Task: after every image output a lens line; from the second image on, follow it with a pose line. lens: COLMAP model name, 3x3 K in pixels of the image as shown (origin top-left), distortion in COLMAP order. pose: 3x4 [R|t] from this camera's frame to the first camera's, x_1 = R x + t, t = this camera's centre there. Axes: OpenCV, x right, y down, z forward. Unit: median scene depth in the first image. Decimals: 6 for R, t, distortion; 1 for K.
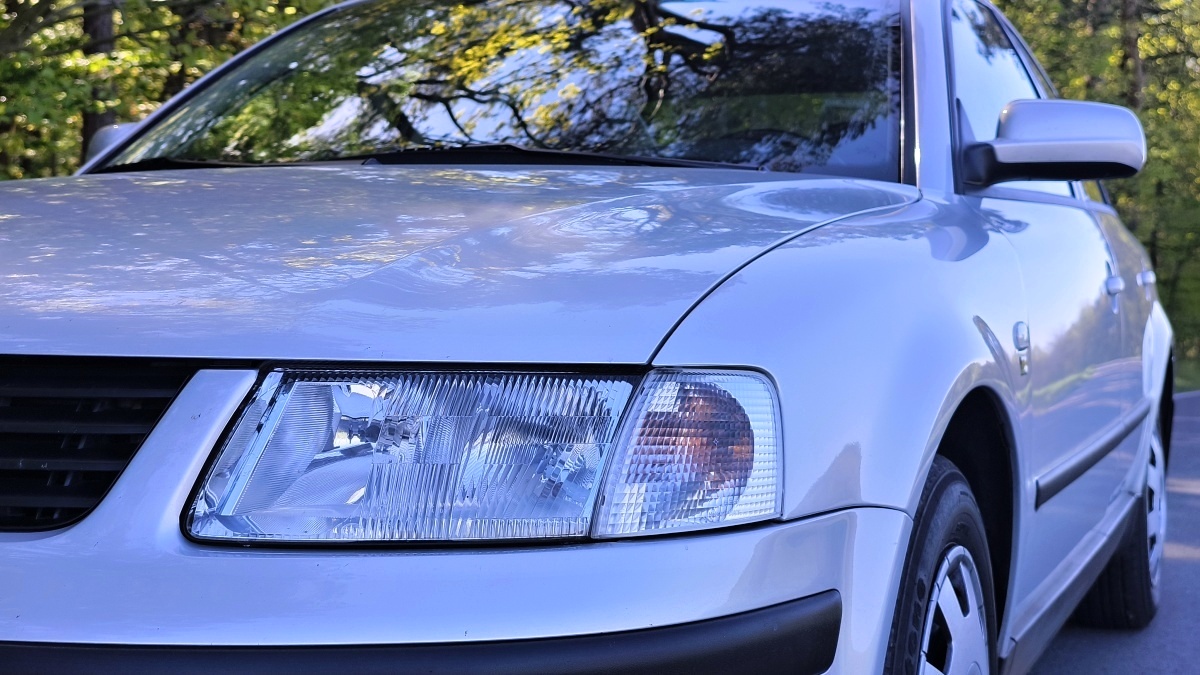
lens RADIAL K [[1832.3, 0, 600.0], [0, 1832.3, 337.5], [0, 0, 1]] dist [0.018165, 0.026653]
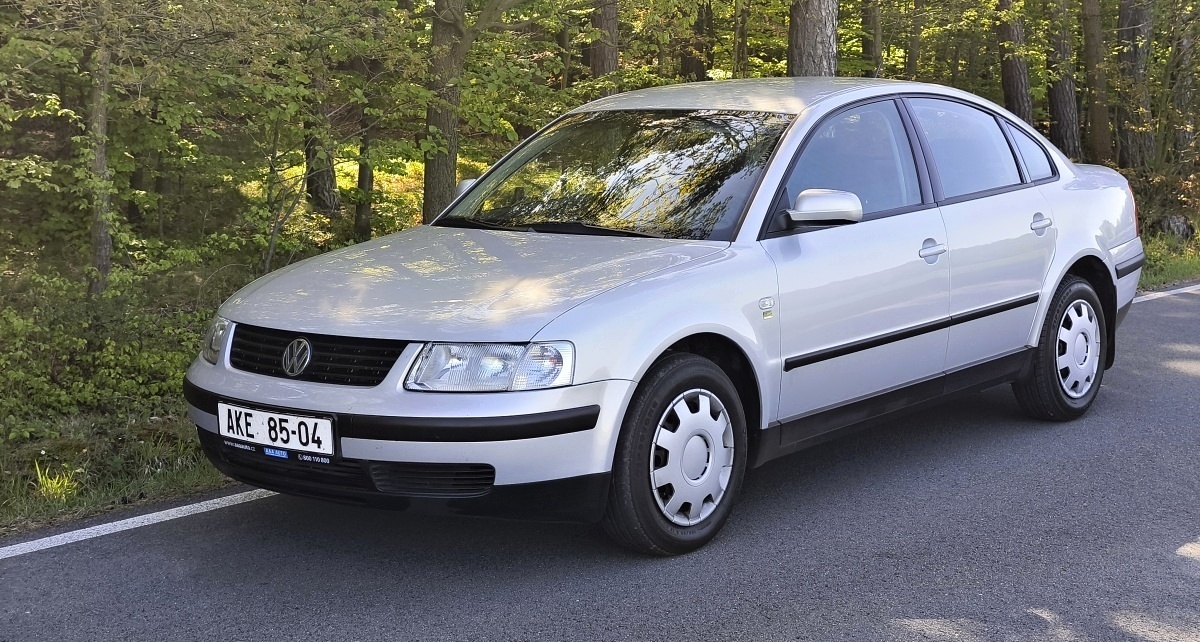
lens RADIAL K [[1847.2, 0, 600.0], [0, 1847.2, 321.0], [0, 0, 1]] dist [0.013009, 0.035838]
pose [[0.947692, 0.008085, -0.319083, 1.269763], [0.027435, 0.993916, 0.106668, -0.393387], [0.318004, -0.109843, 0.941705, -2.267056]]
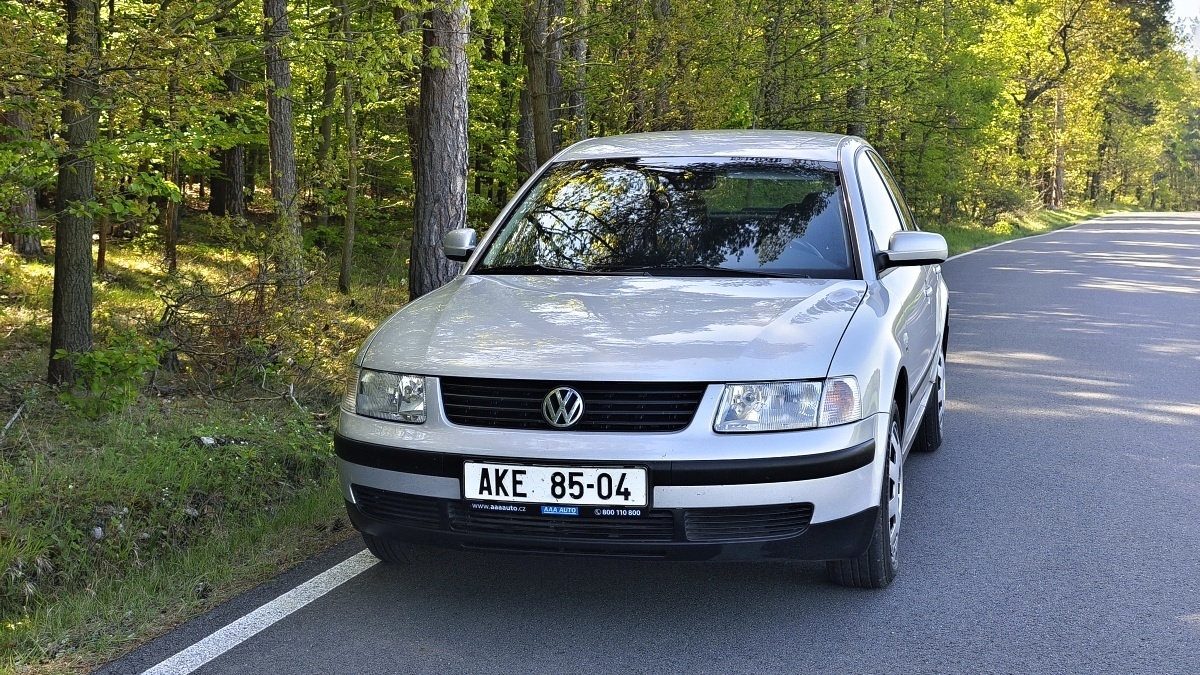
lens RADIAL K [[1832.3, 0, 600.0], [0, 1832.3, 337.5], [0, 0, 1]] dist [0.018165, 0.026653]
pose [[0.990775, -0.034902, 0.130948, -0.845230], [0.024229, 0.996318, 0.082238, -0.353148], [-0.133336, -0.078307, 0.987972, -2.364779]]
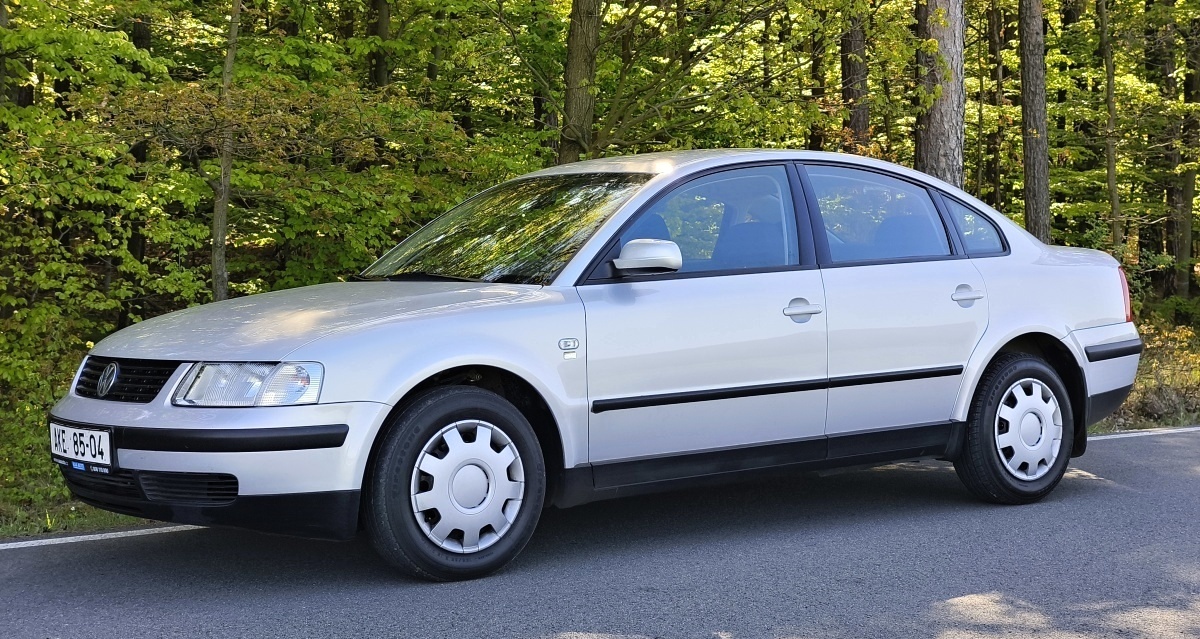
lens RADIAL K [[1847.2, 0, 600.0], [0, 1847.2, 319.5], [0, 0, 1]] dist [0.013009, 0.035838]
pose [[0.849124, -0.015372, -0.527970, 2.534891], [0.020543, 0.999781, 0.003930, -0.069954], [0.527794, -0.014183, 0.849254, -1.830378]]
